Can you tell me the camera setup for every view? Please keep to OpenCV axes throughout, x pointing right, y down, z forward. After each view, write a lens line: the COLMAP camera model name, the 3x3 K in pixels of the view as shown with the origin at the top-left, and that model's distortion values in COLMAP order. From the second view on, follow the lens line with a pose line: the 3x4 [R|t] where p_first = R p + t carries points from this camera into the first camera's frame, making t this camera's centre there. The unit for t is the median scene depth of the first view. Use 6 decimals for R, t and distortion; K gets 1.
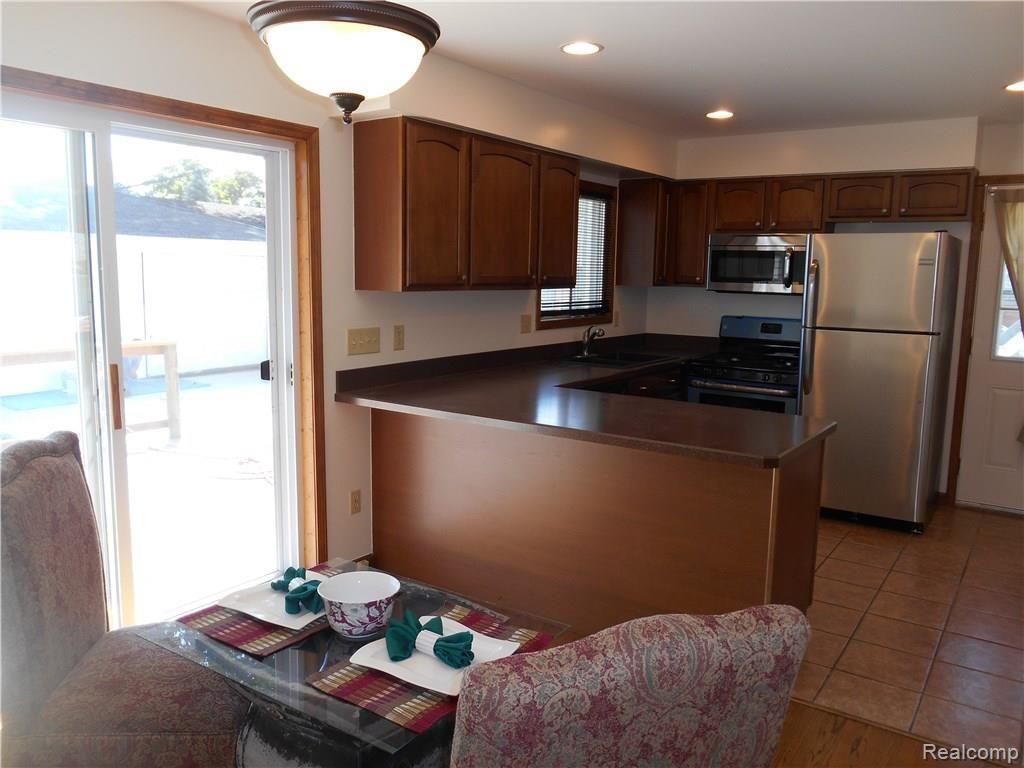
lens RADIAL K [[797.2, 0, 511.6], [0, 797.2, 376.3], [0, 0, 1]] dist [-0.023458, 0.017220]
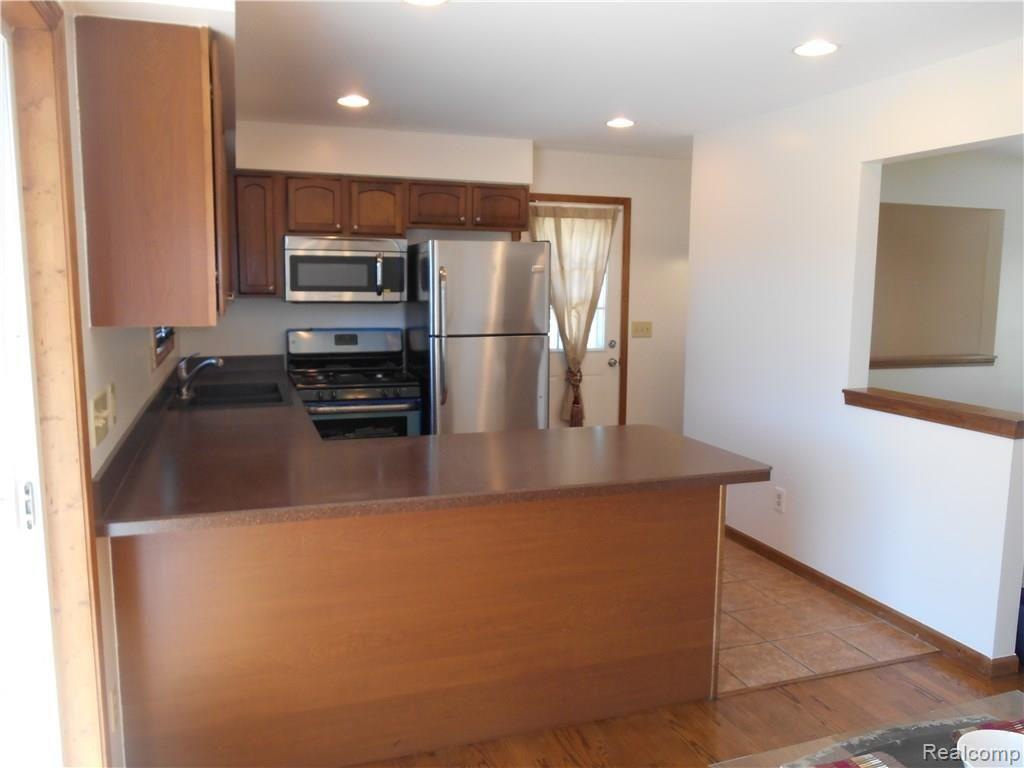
lens RADIAL K [[797.2, 0, 511.6], [0, 797.2, 377.9], [0, 0, 1]] dist [-0.023458, 0.017220]
pose [[0.590421, -0.112187, 0.799260, -0.373704], [0.110499, 0.992203, 0.057643, -0.059425], [-0.799495, 0.054284, 0.598214, 0.361572]]
